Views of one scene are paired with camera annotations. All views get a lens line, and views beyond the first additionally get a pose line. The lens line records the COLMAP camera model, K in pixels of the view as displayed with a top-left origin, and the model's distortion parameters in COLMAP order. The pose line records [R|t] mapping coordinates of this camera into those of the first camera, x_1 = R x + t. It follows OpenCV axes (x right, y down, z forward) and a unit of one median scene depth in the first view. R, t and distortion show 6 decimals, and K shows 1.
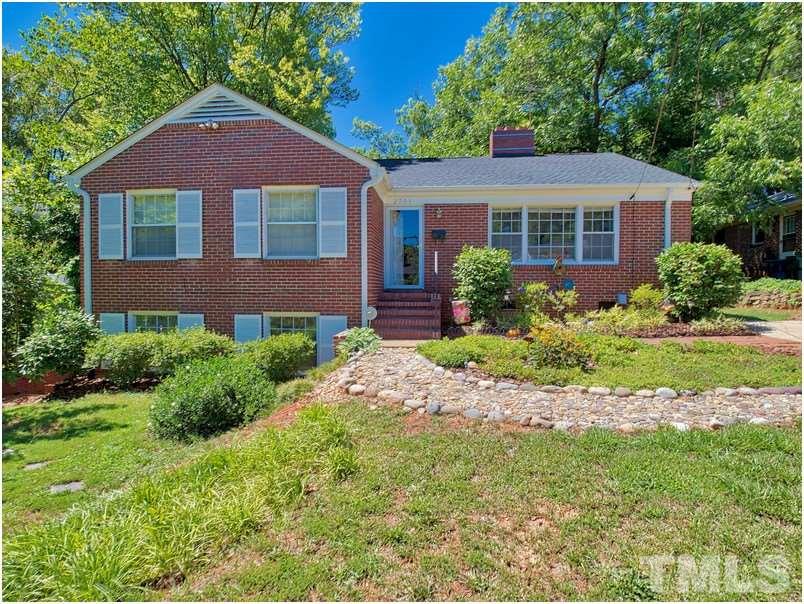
lens RADIAL K [[365.8, 0, 400.2], [0, 365.8, 300.2], [0, 0, 1]] dist [-0.037986, -0.000868]
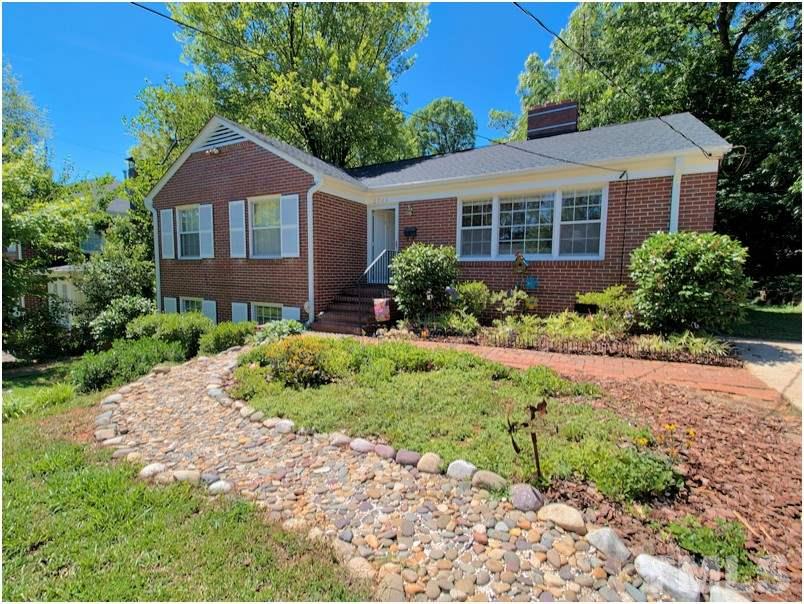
lens RADIAL K [[330.6, 0, 443.7], [0, 330.6, 298.3], [0, 0, 1]] dist [-0.000329, -0.011654]
pose [[0.934960, 0.037894, -0.352724, 0.572592], [-0.021528, 0.998507, 0.050208, -0.044244], [0.354100, -0.039349, 0.934380, 0.170687]]
